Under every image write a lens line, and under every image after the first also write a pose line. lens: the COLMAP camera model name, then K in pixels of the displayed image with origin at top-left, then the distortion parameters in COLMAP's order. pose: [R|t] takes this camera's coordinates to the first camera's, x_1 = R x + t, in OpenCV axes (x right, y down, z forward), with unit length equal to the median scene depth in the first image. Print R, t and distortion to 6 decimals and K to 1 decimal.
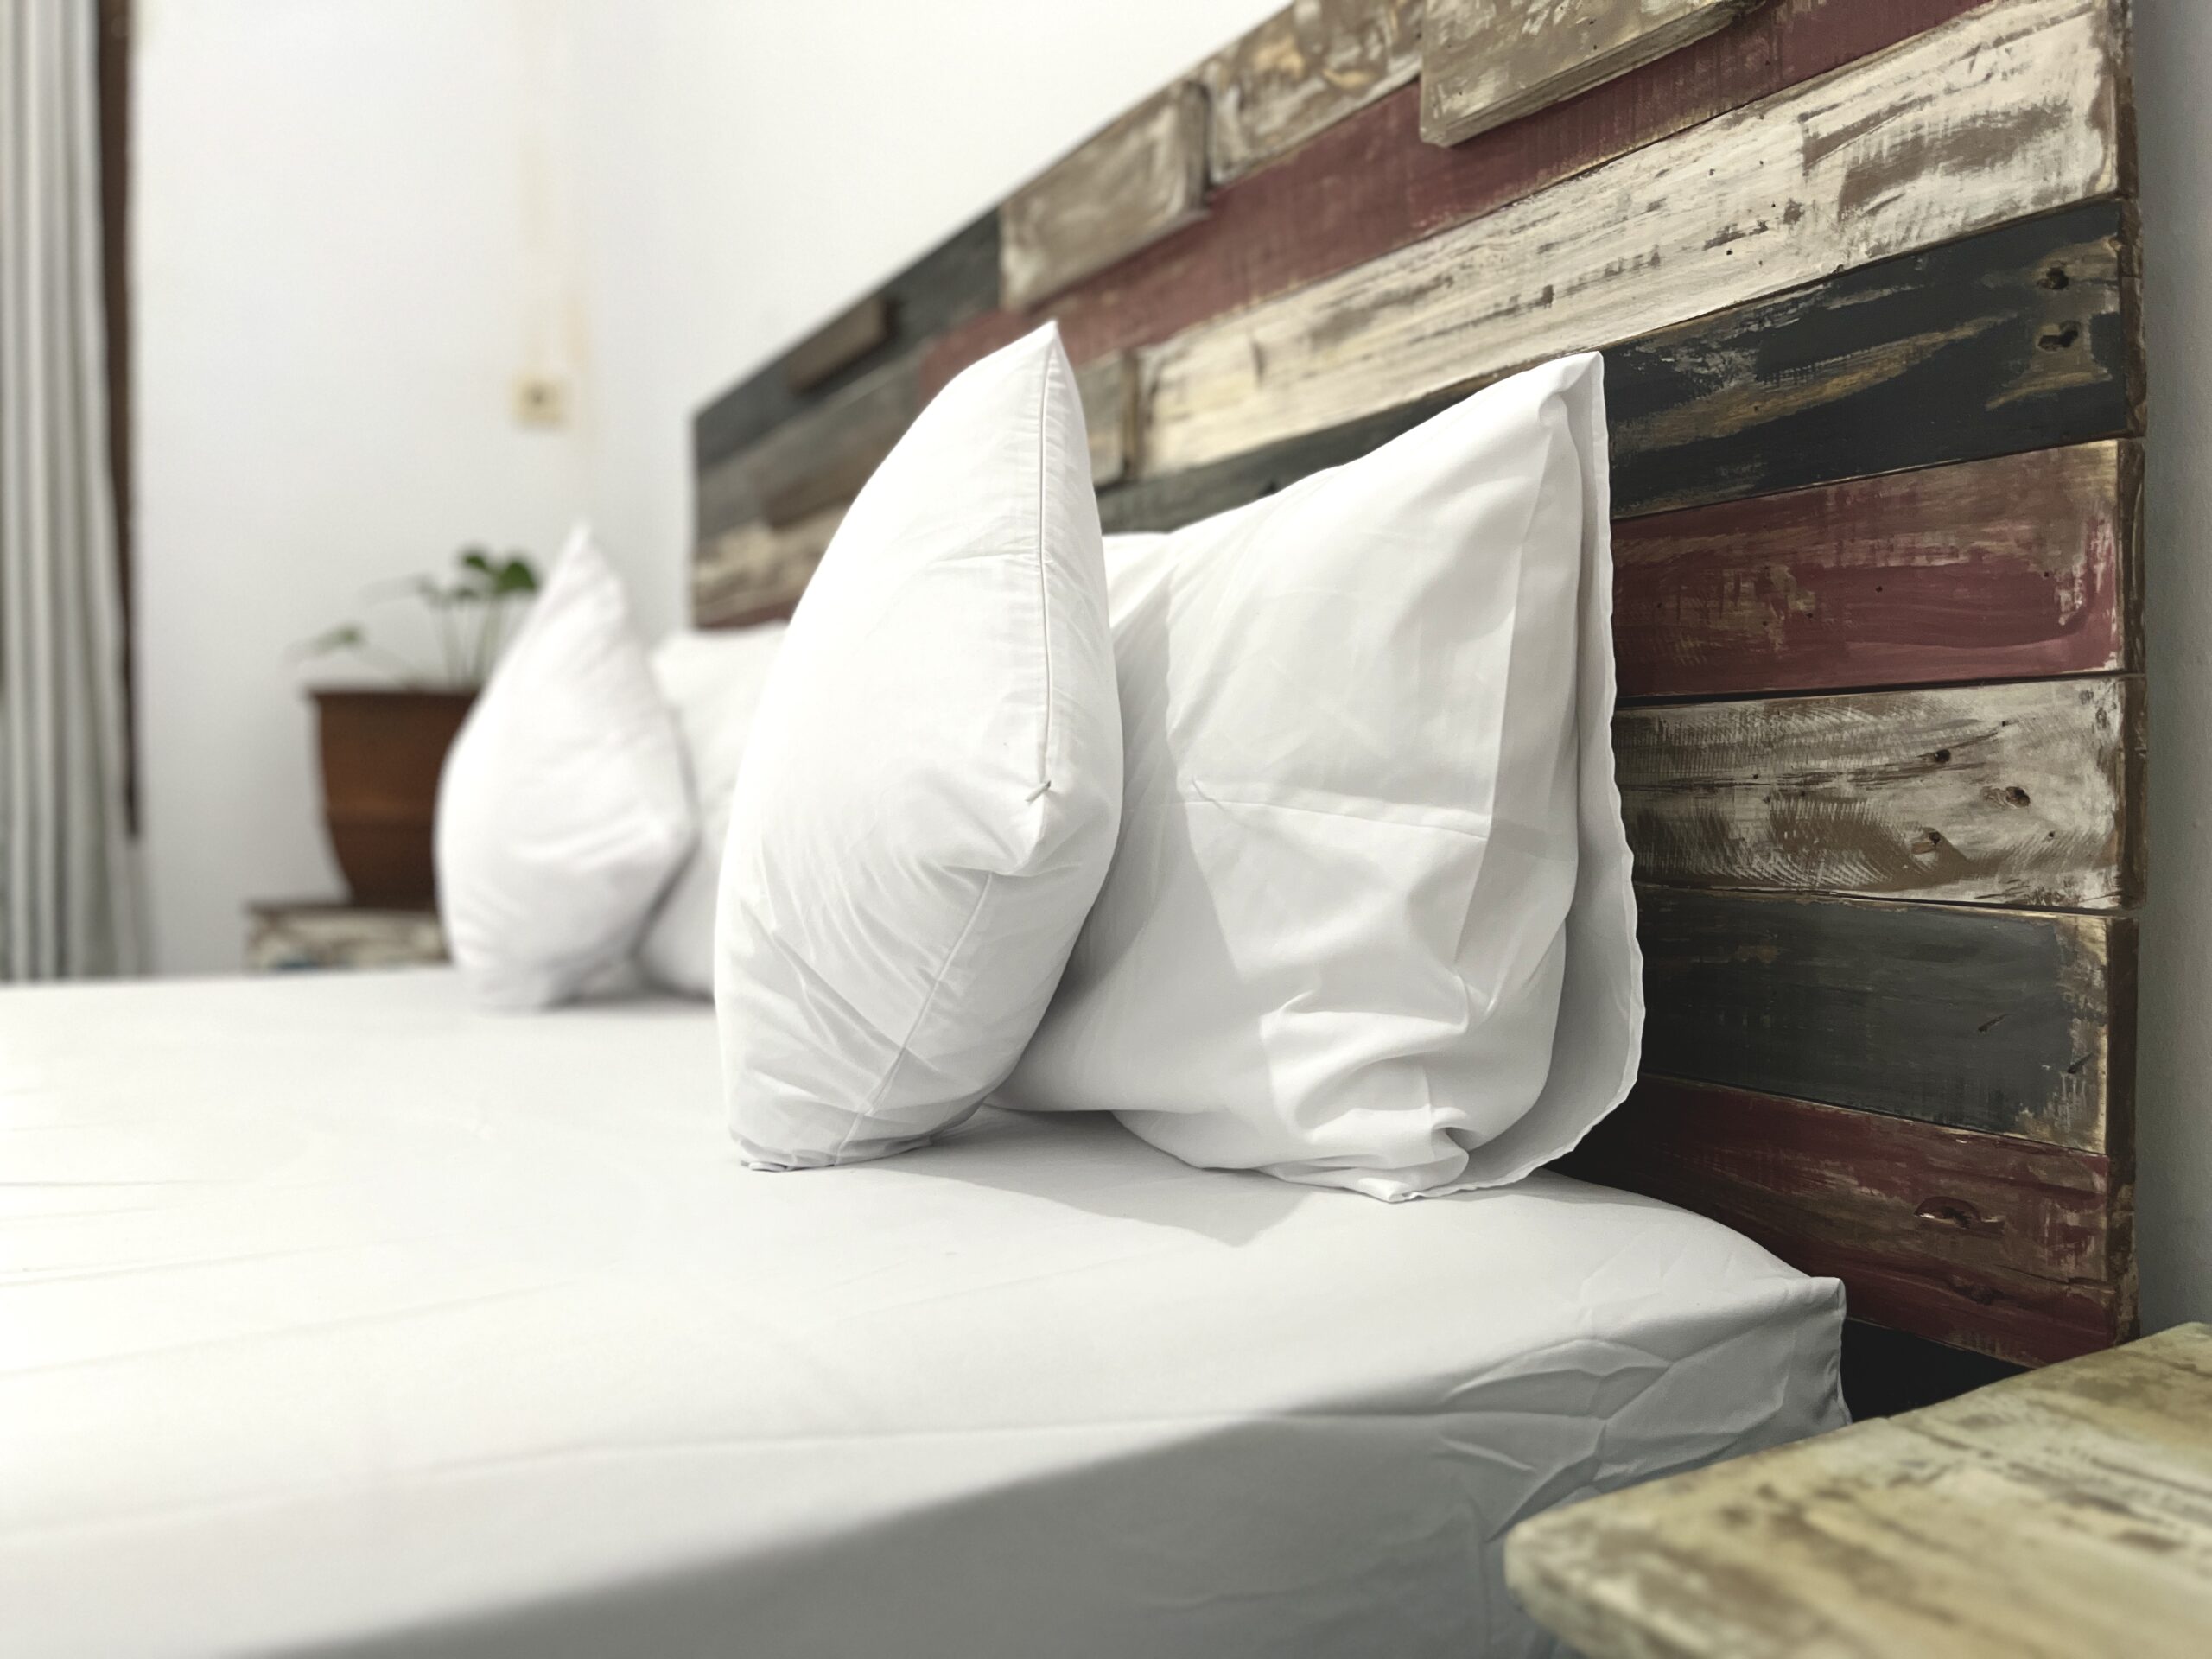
lens RADIAL K [[1678.9, 0, 1093.2], [0, 1678.9, 836.0], [0, 0, 1]] dist [0.034589, -0.048339]
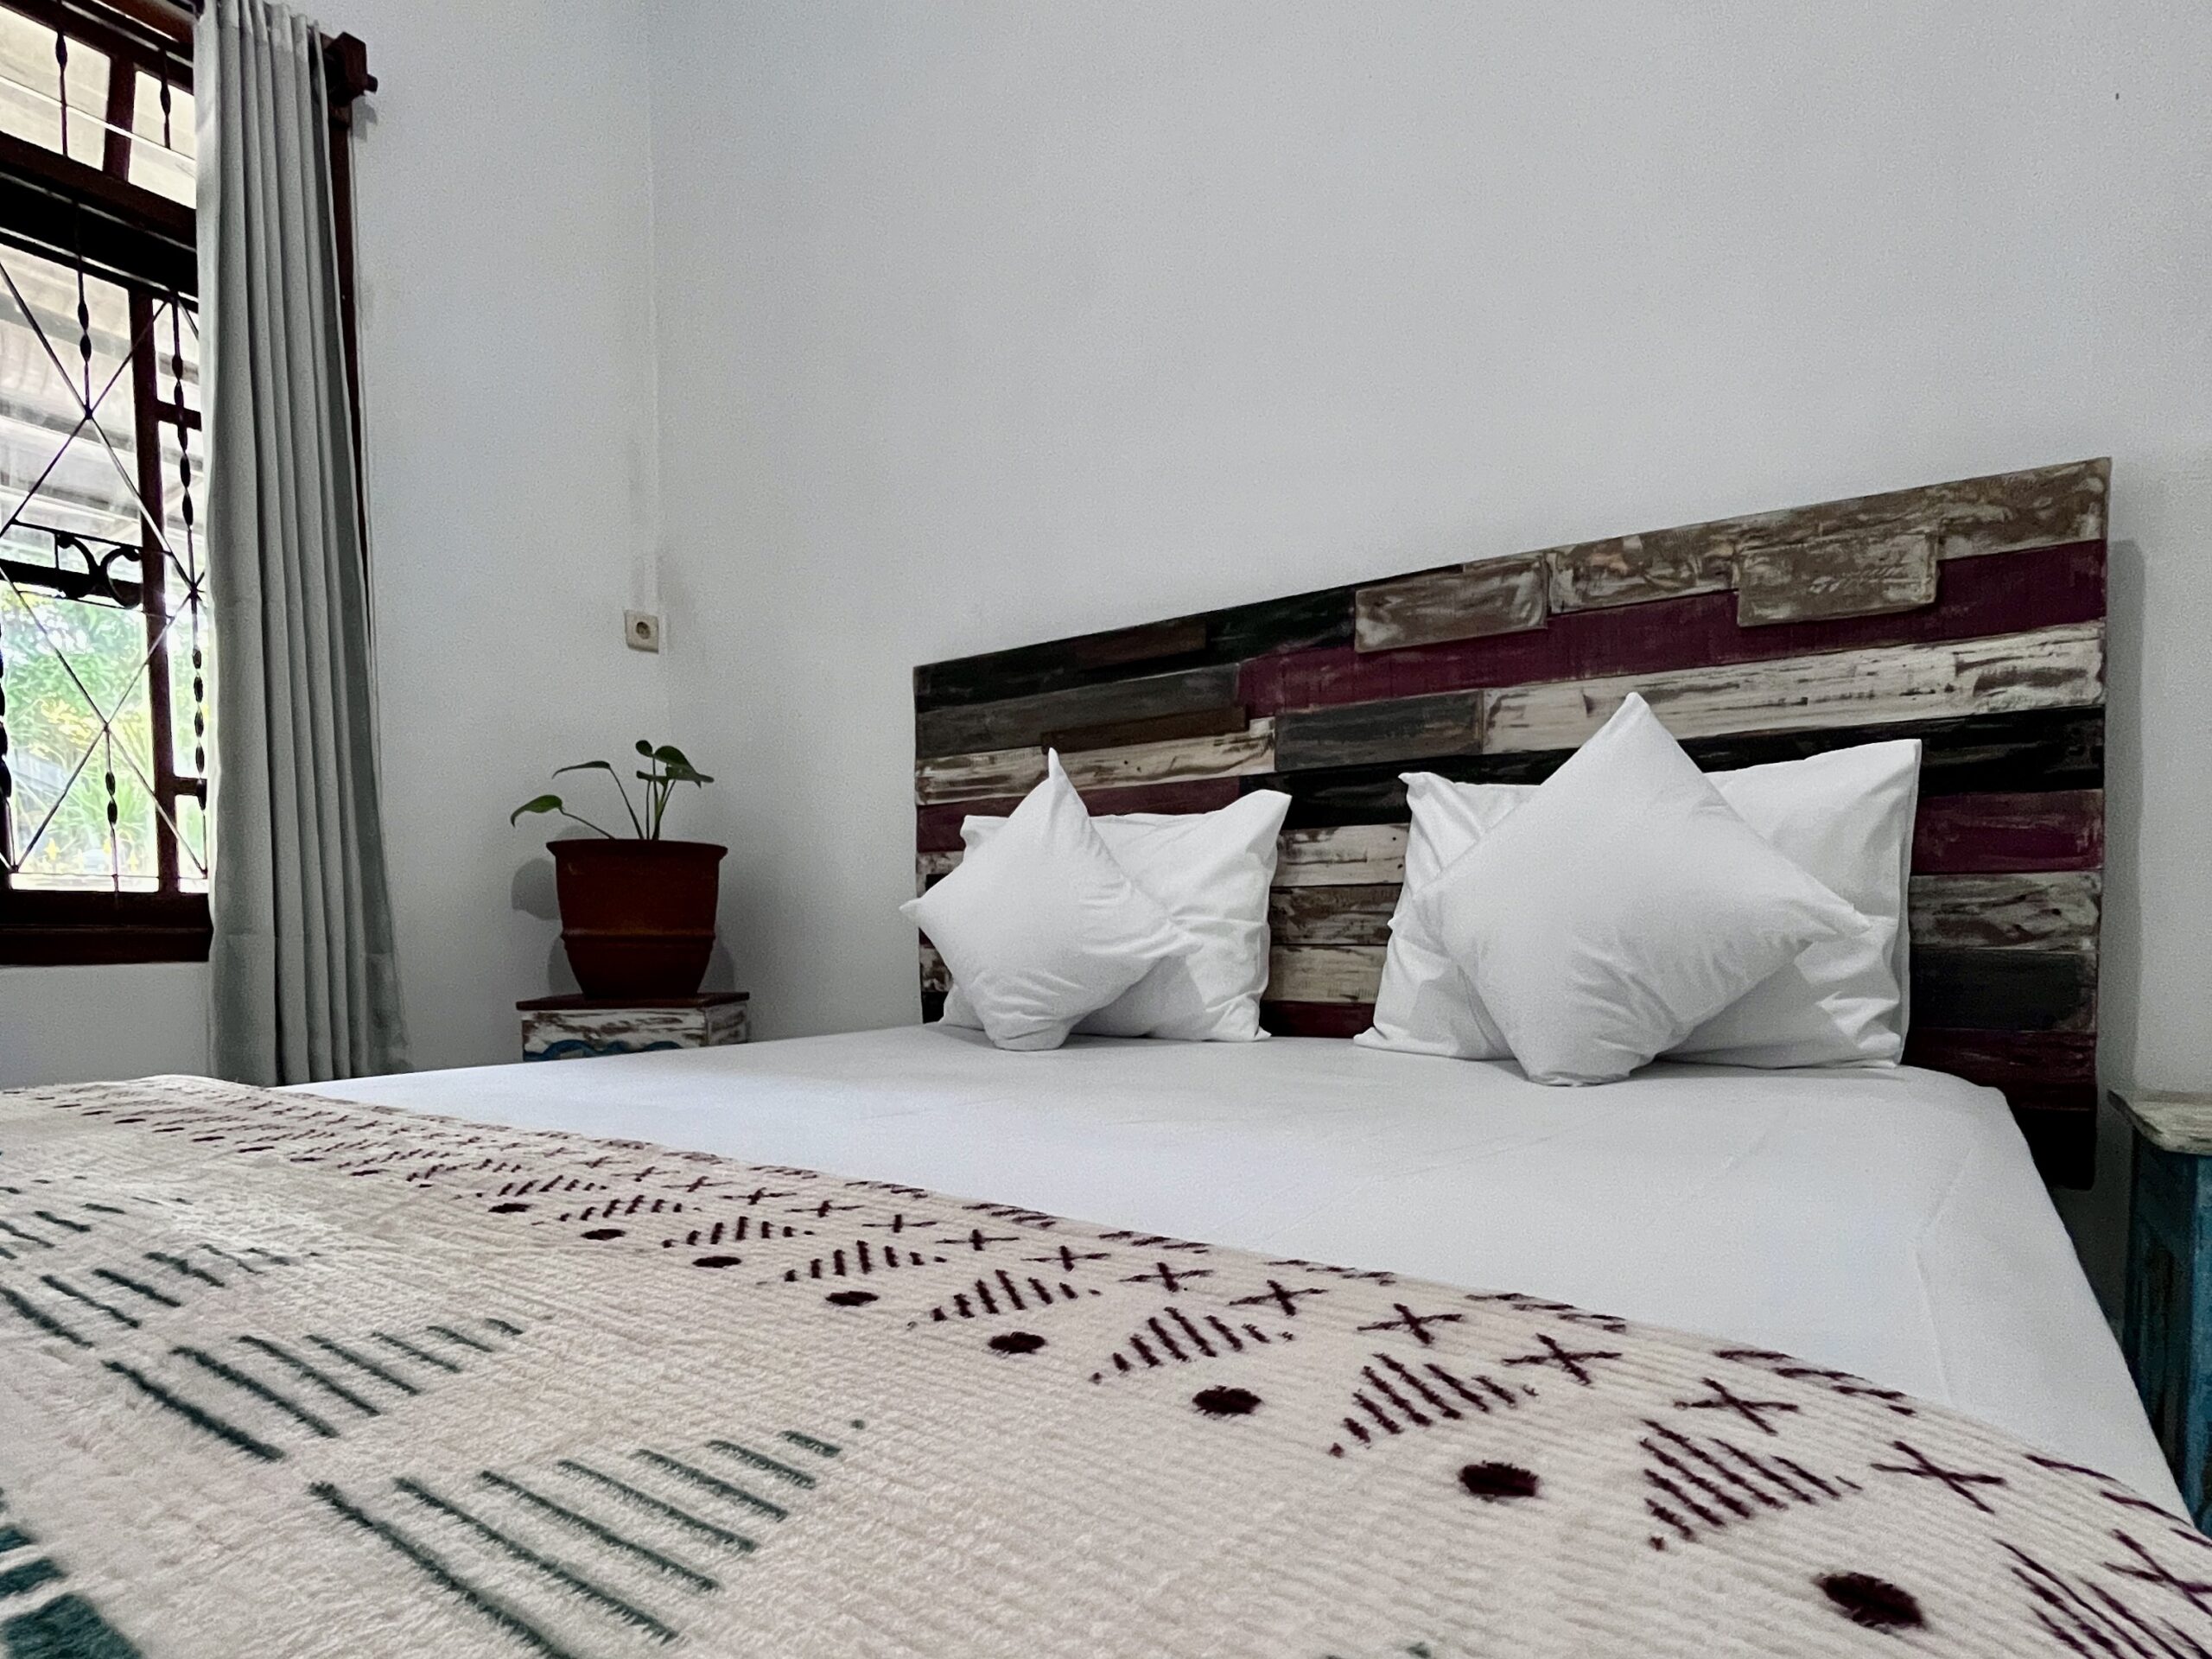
lens RADIAL K [[1193.5, 0, 1100.9], [0, 1193.5, 1005.1], [0, 0, 1]] dist [-0.005085, -0.000299]
pose [[0.905026, -0.026567, 0.424526, -1.582417], [0.011448, 0.999207, 0.038124, 0.035004], [-0.425203, -0.029643, 0.904613, -0.121677]]
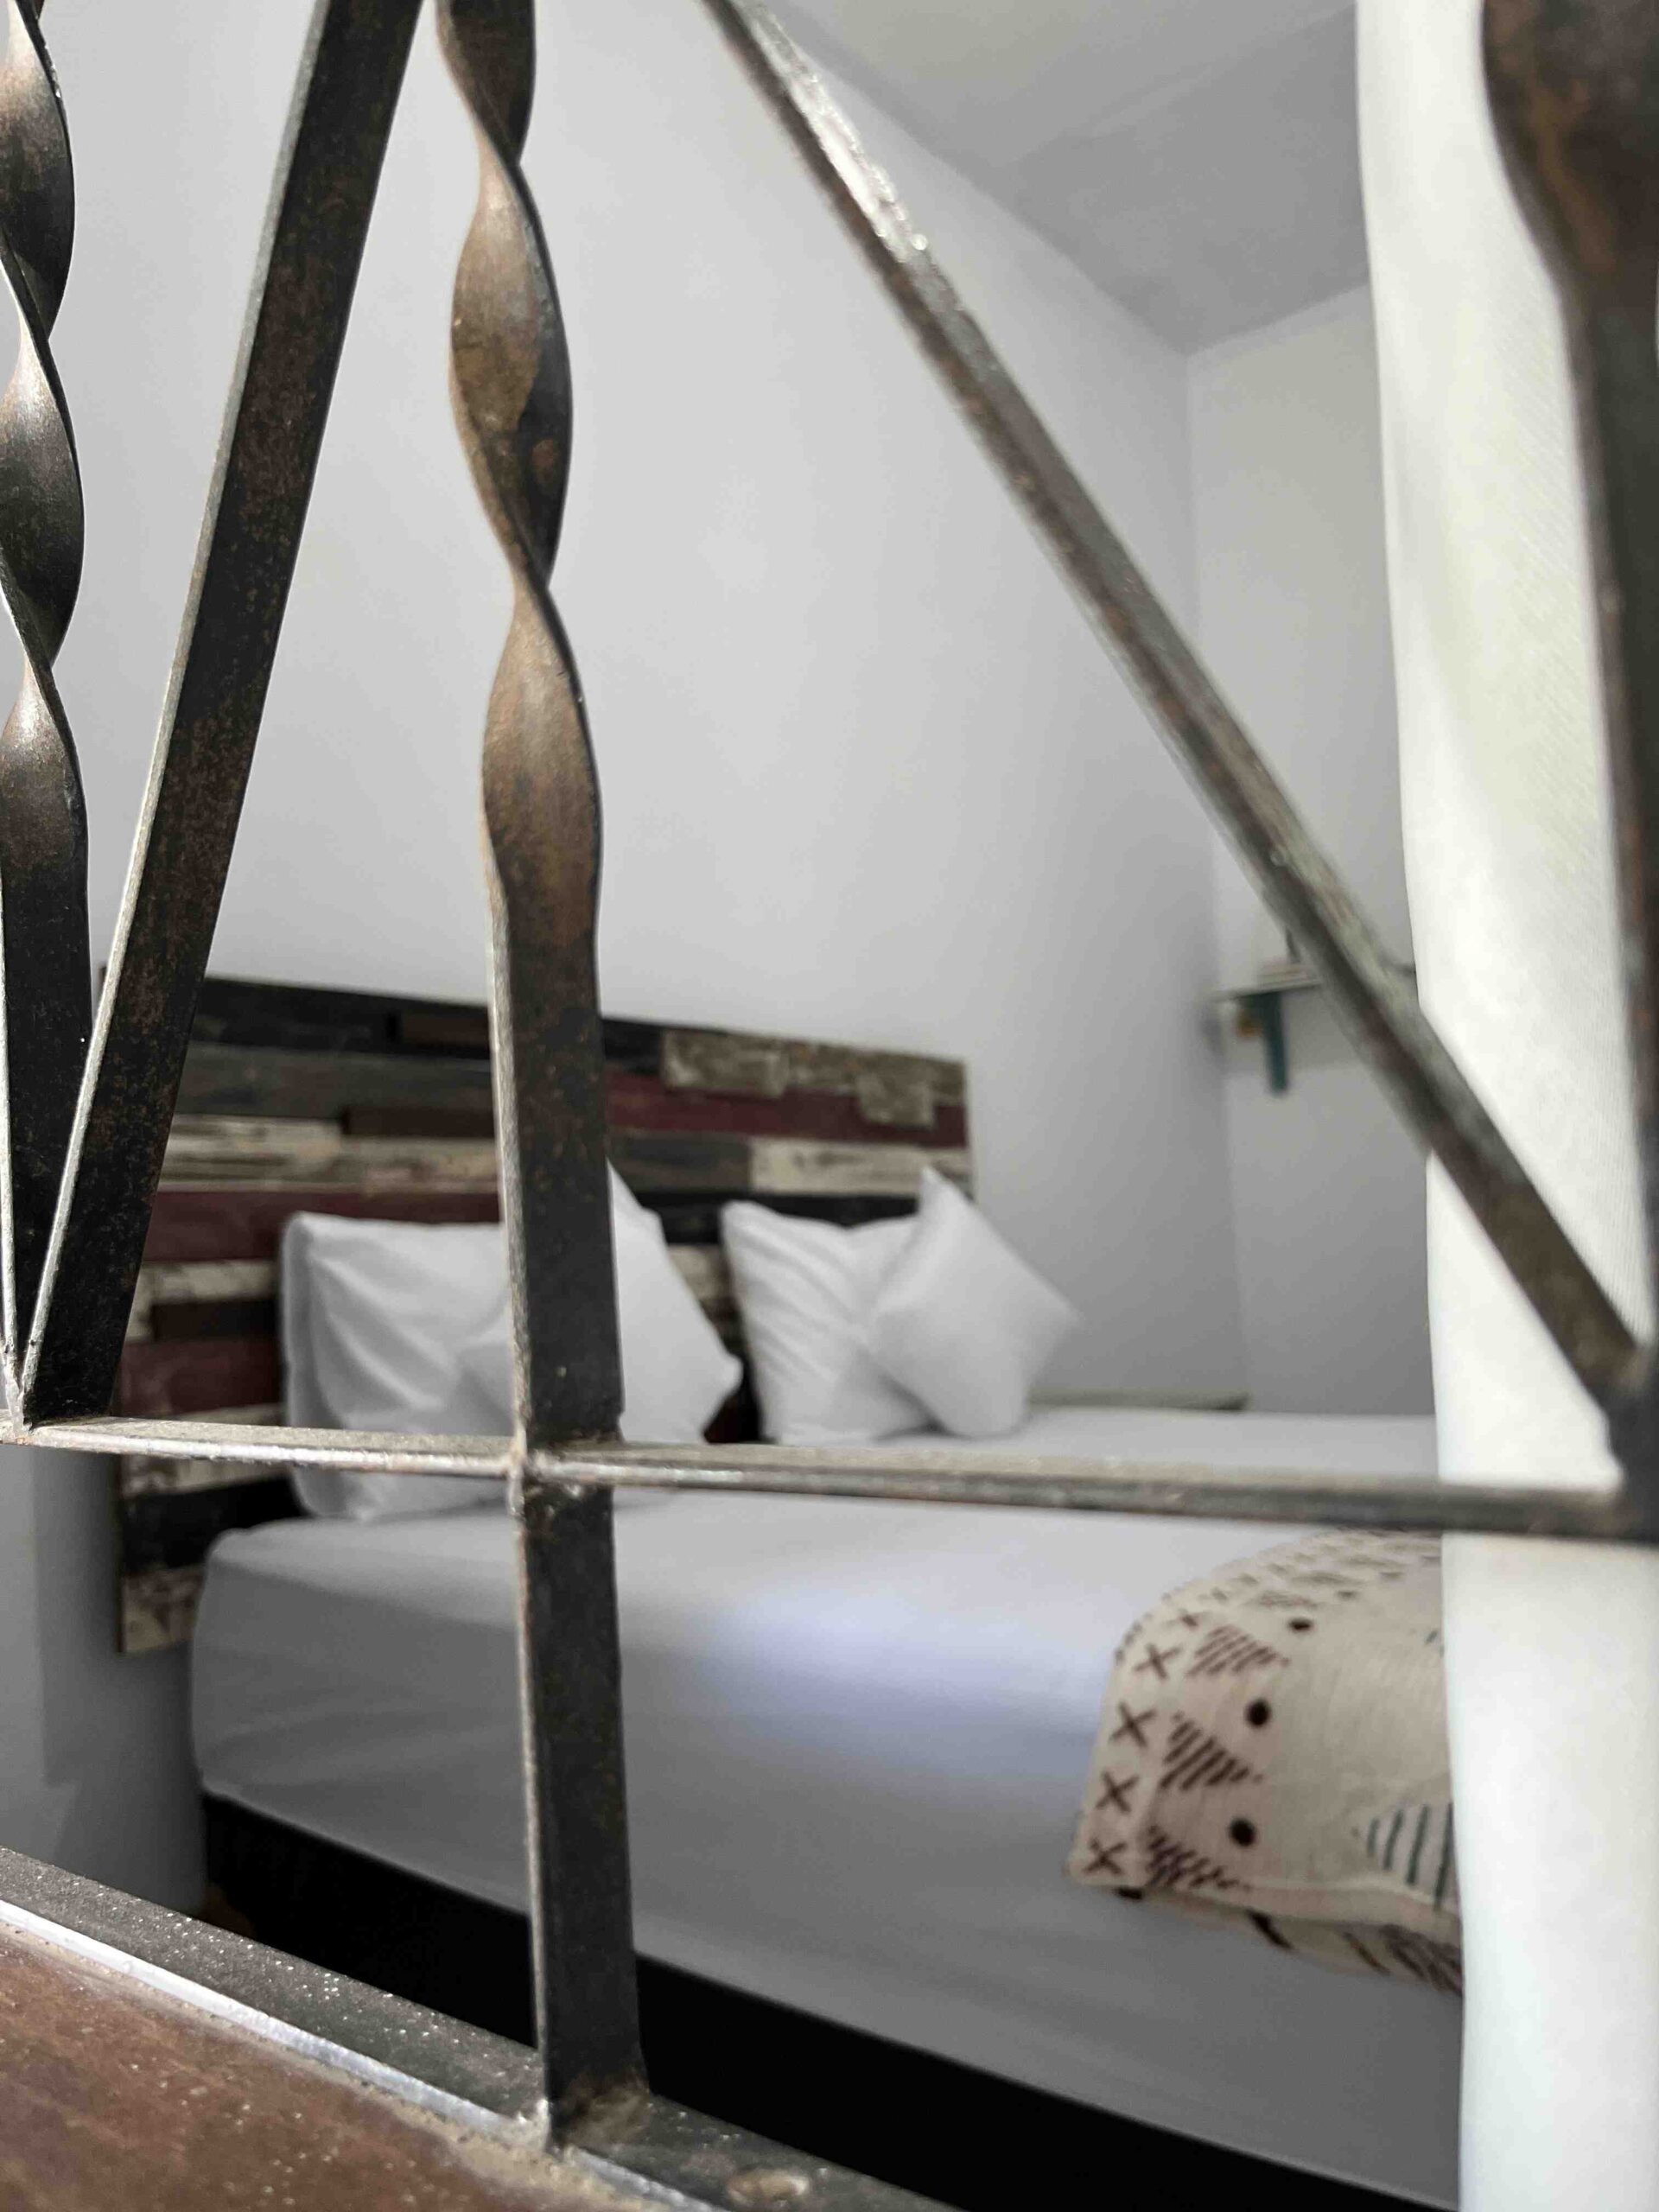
lens RADIAL K [[1678.9, 0, 827.6], [0, 1678.9, 1107.8], [0, 0, 1]] dist [0.034589, -0.048339]
pose [[-0.344913, 0.110042, 0.932162, -3.560586], [0.071783, 0.993288, -0.090698, -0.175558], [-0.935886, 0.035631, -0.350497, 2.780880]]
